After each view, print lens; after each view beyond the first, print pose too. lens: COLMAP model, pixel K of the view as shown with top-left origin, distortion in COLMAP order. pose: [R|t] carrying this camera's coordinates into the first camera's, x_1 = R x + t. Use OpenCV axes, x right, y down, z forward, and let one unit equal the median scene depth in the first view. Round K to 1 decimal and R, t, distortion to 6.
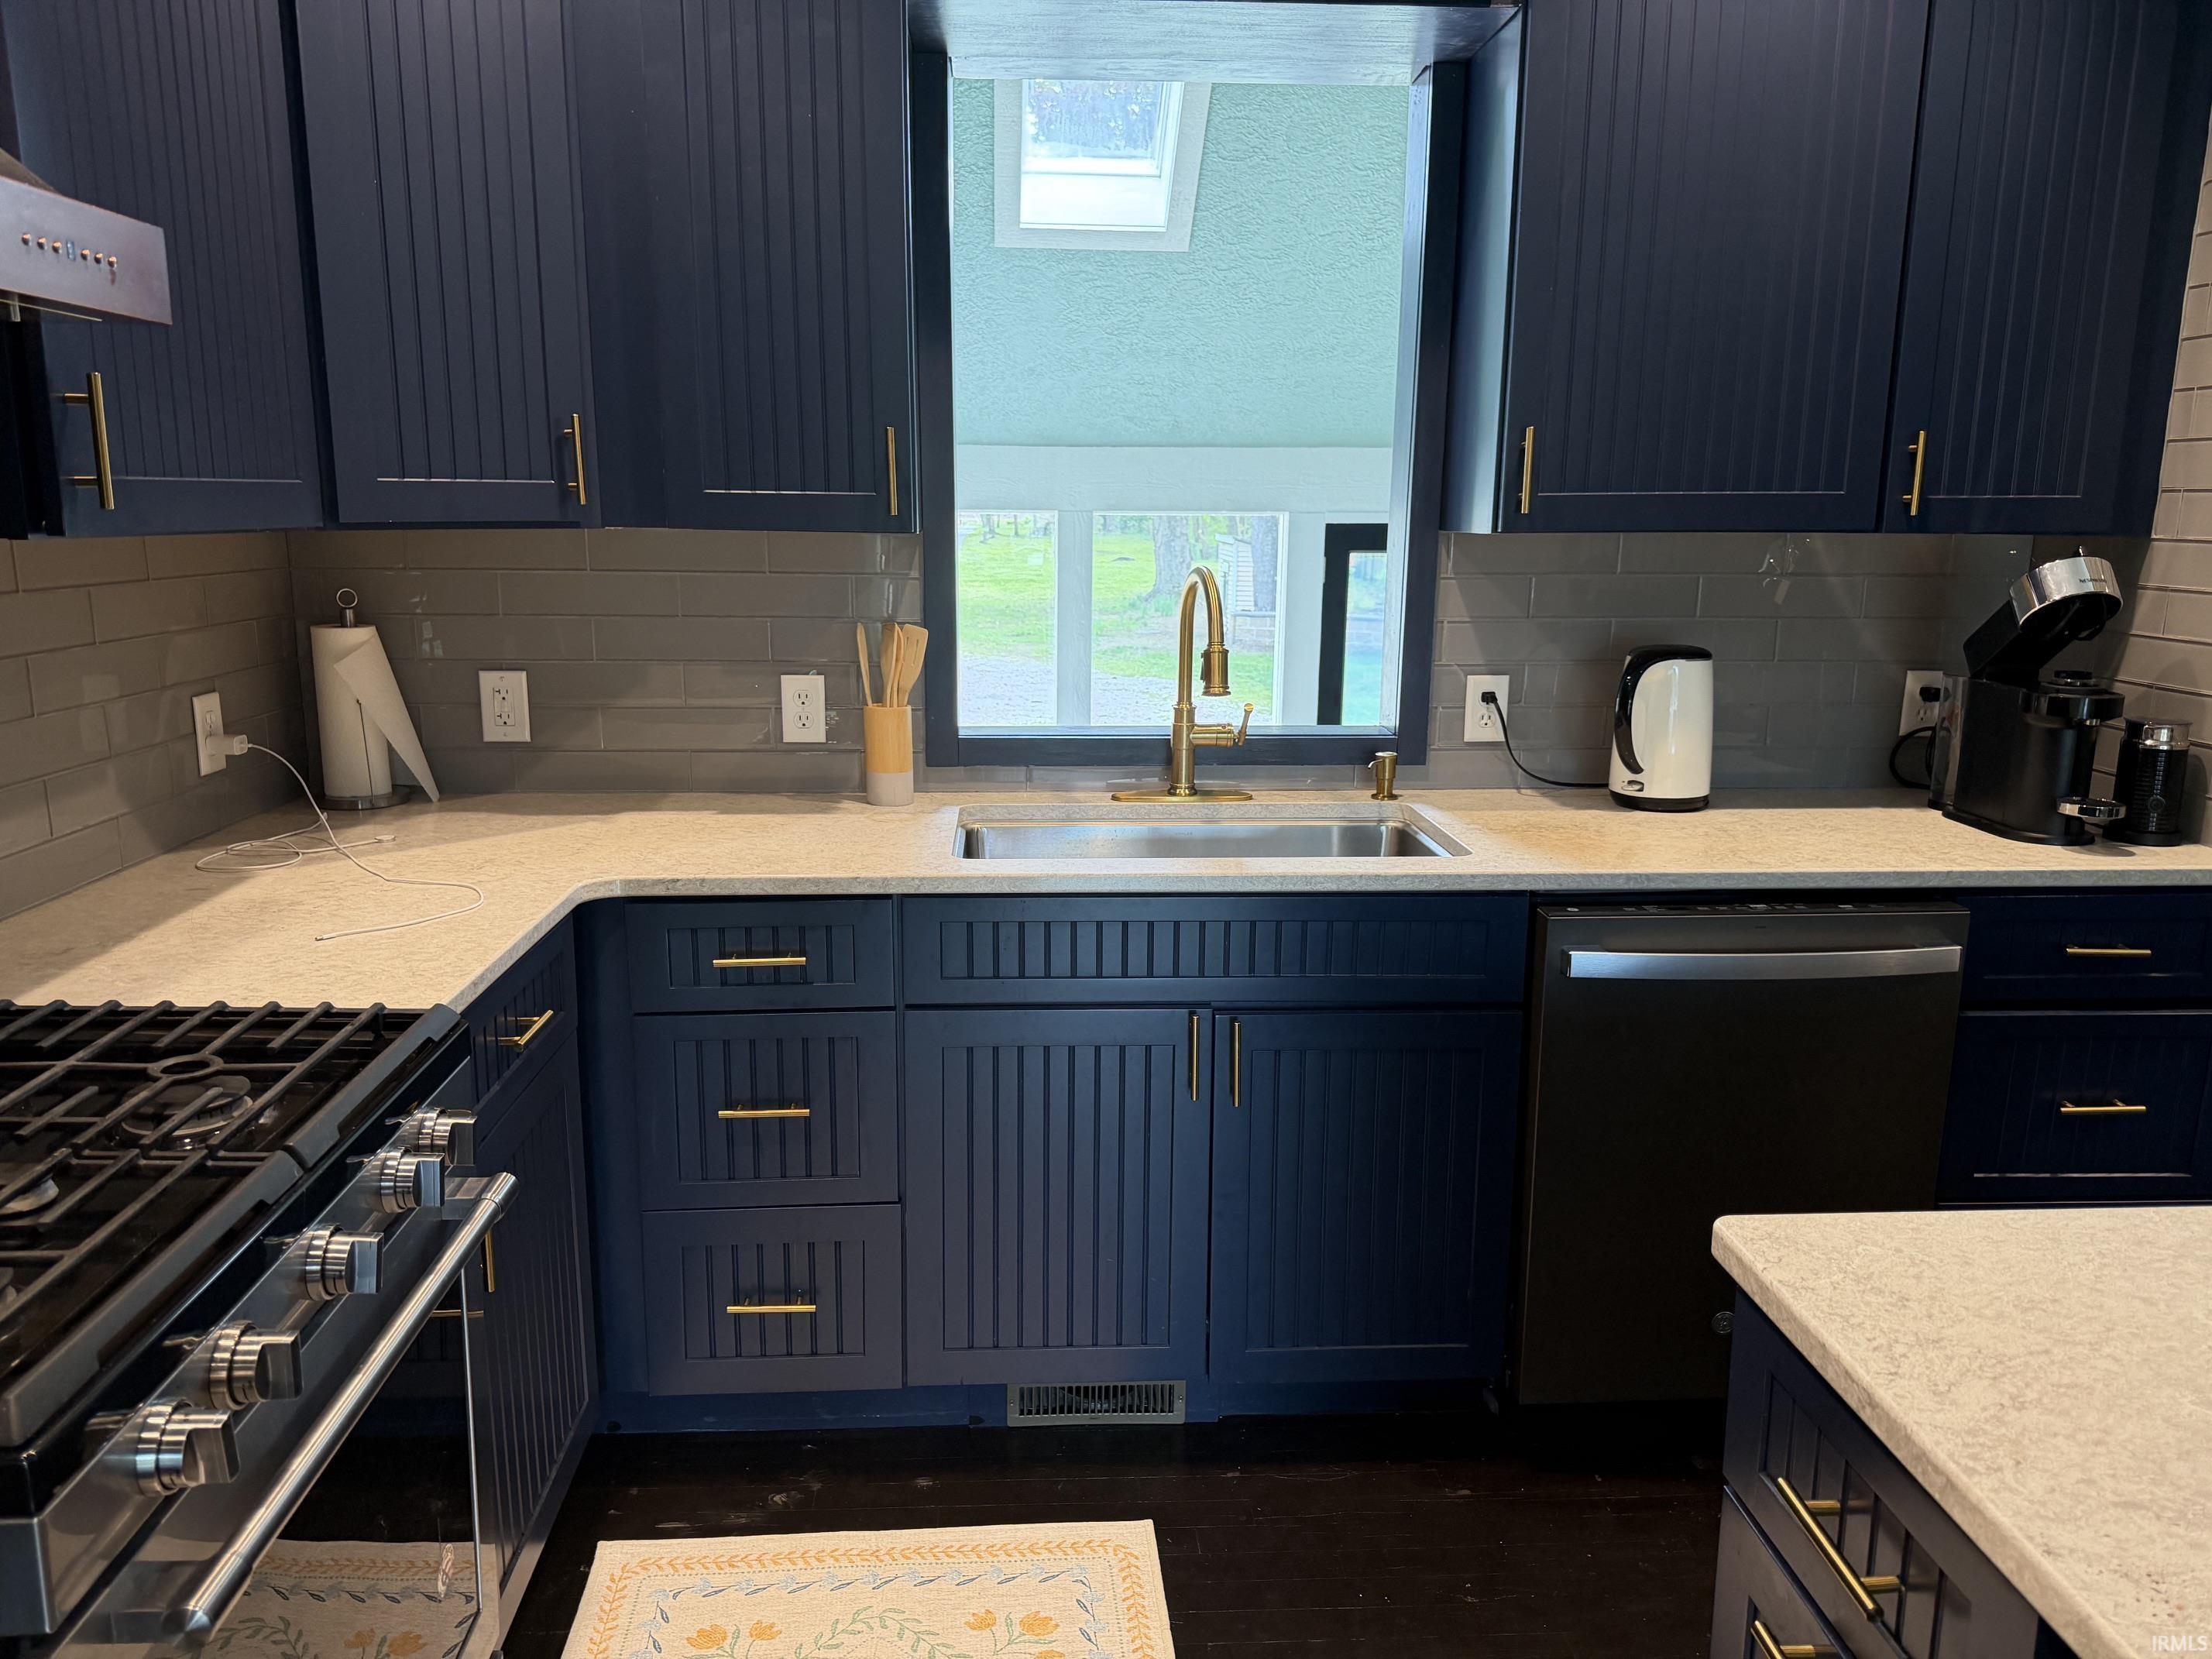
lens RADIAL K [[1555.6, 0, 1106.0], [0, 1555.6, 829.5], [0, 0, 1]] dist [0.067552, -0.083153]
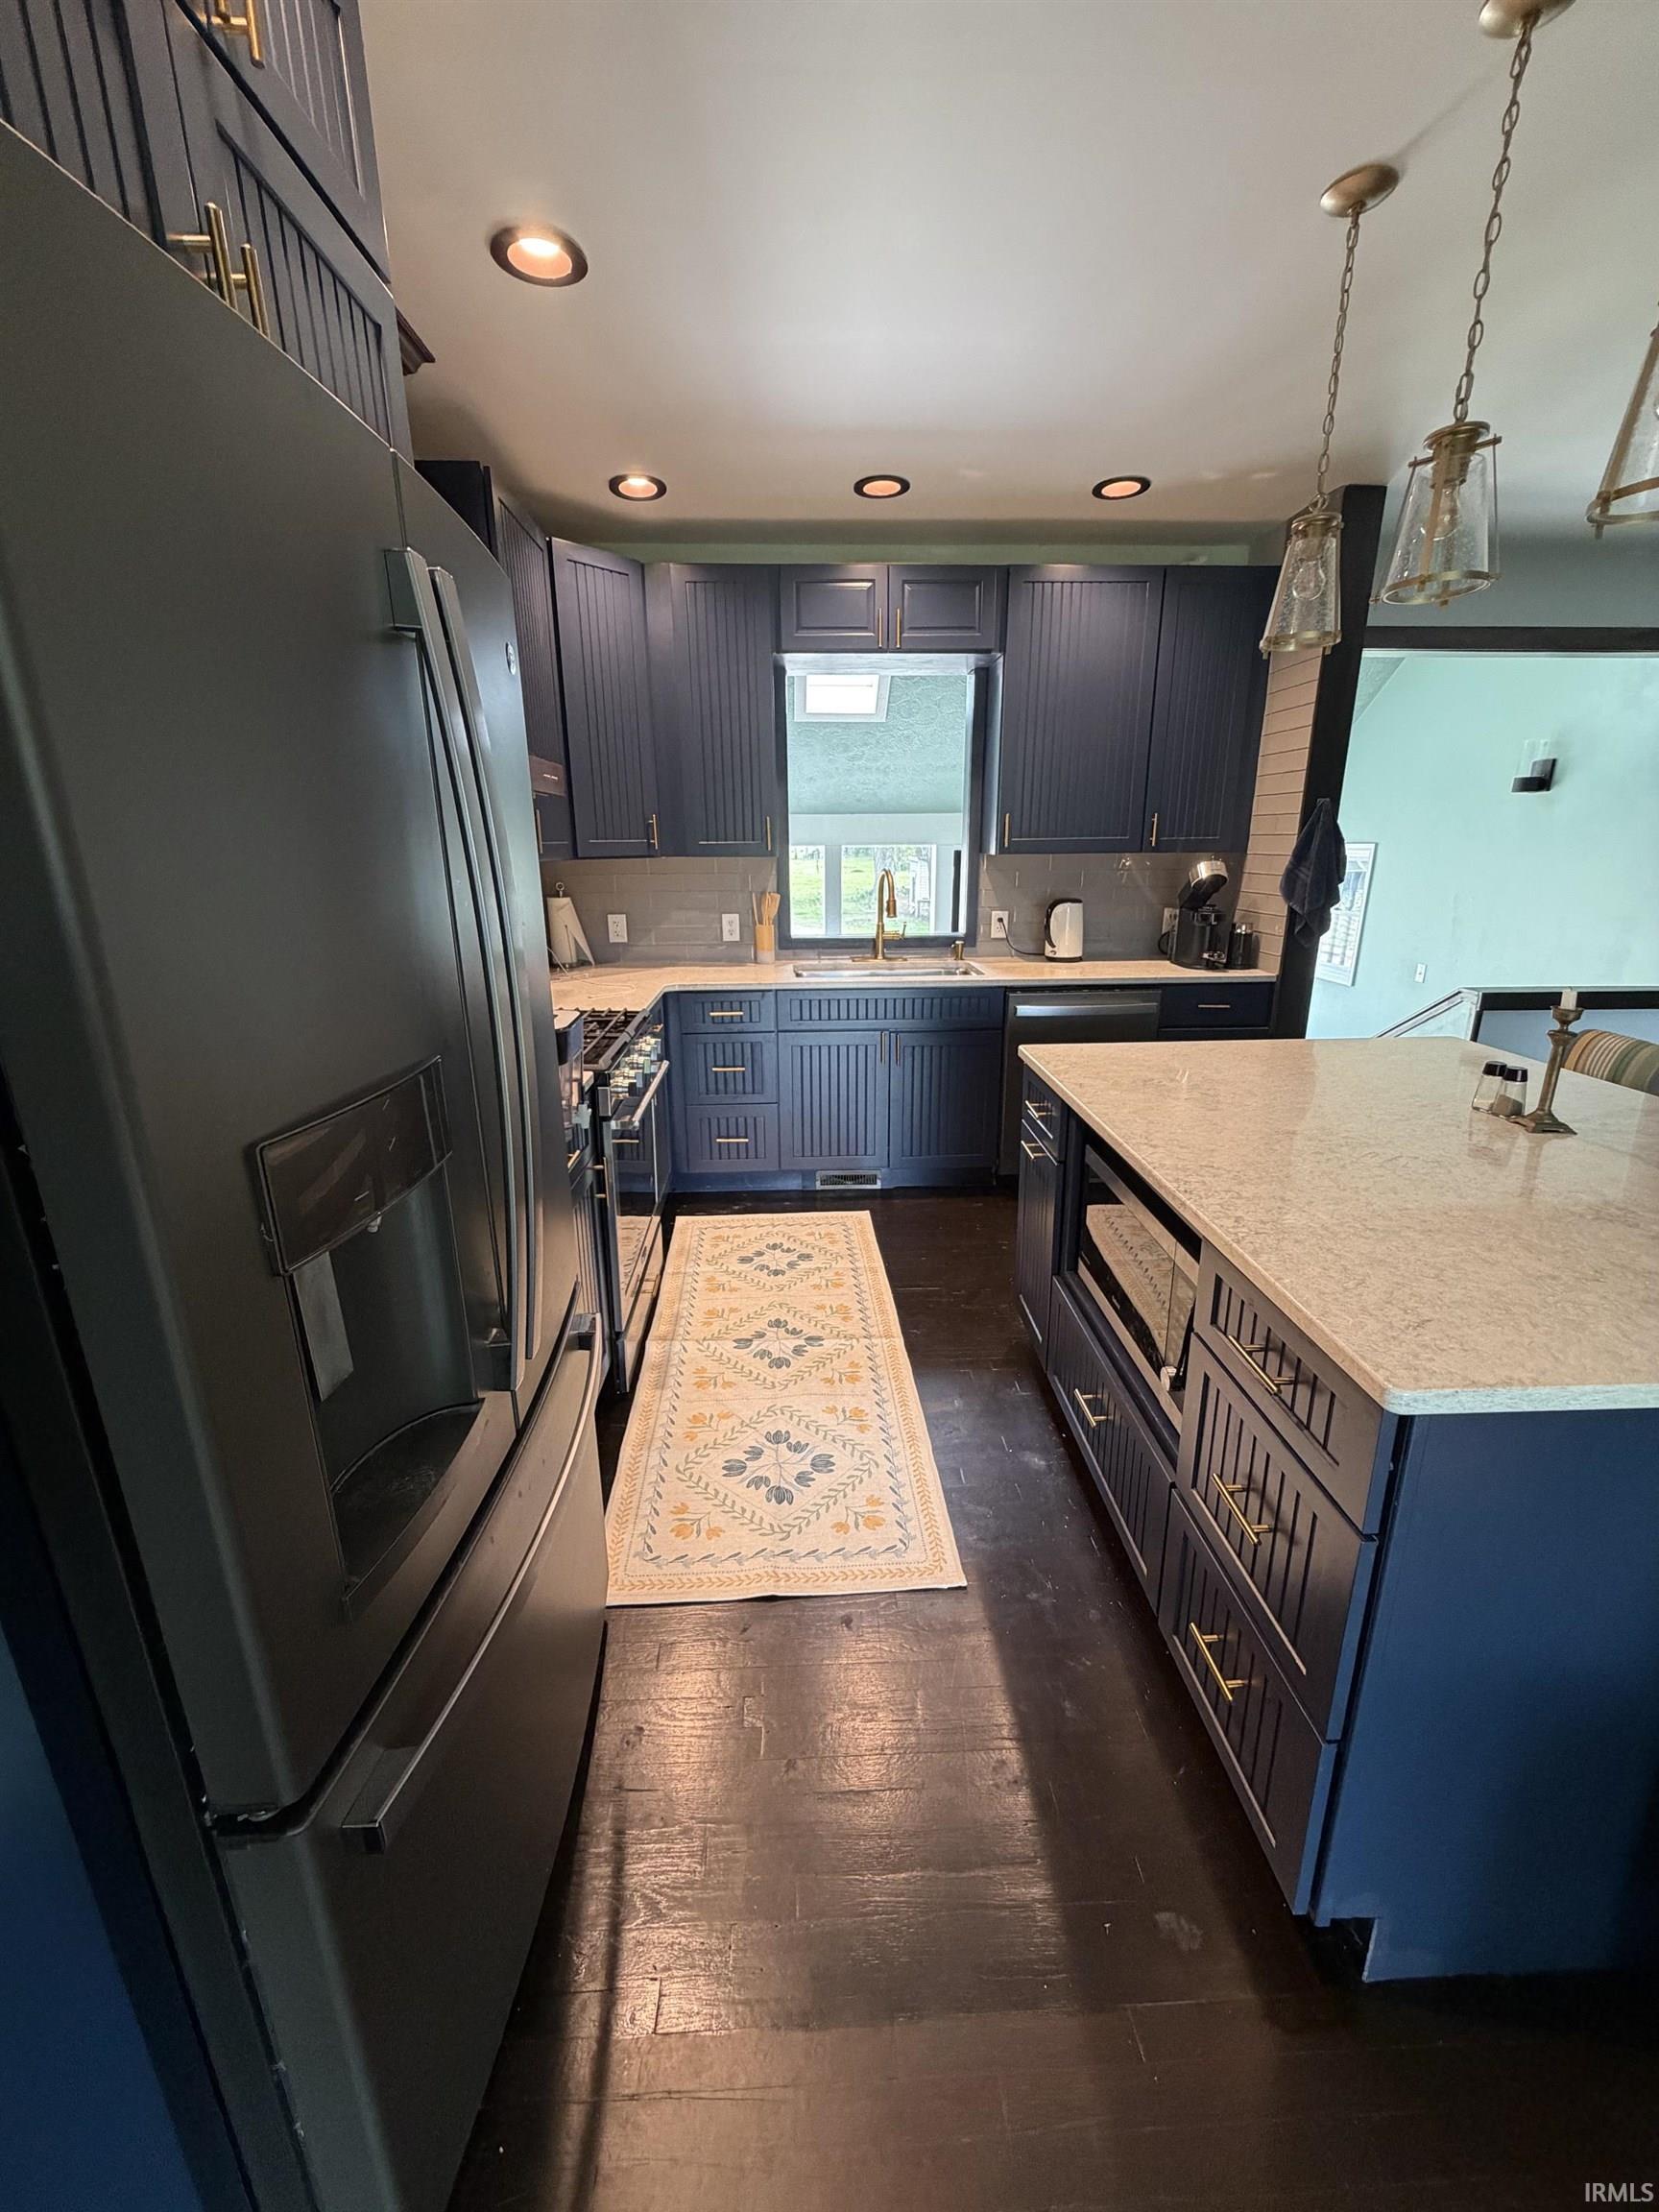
lens RADIAL K [[901.0, 0, 829.5], [0, 901.0, 1106.0], [0, 0, 1]] dist [-0.003074, -0.000047]
pose [[0.999740, -0.009032, -0.020949, -0.004750], [0.010714, 0.996604, 0.081642, 0.102984], [0.020140, -0.081845, 0.996442, -0.533846]]
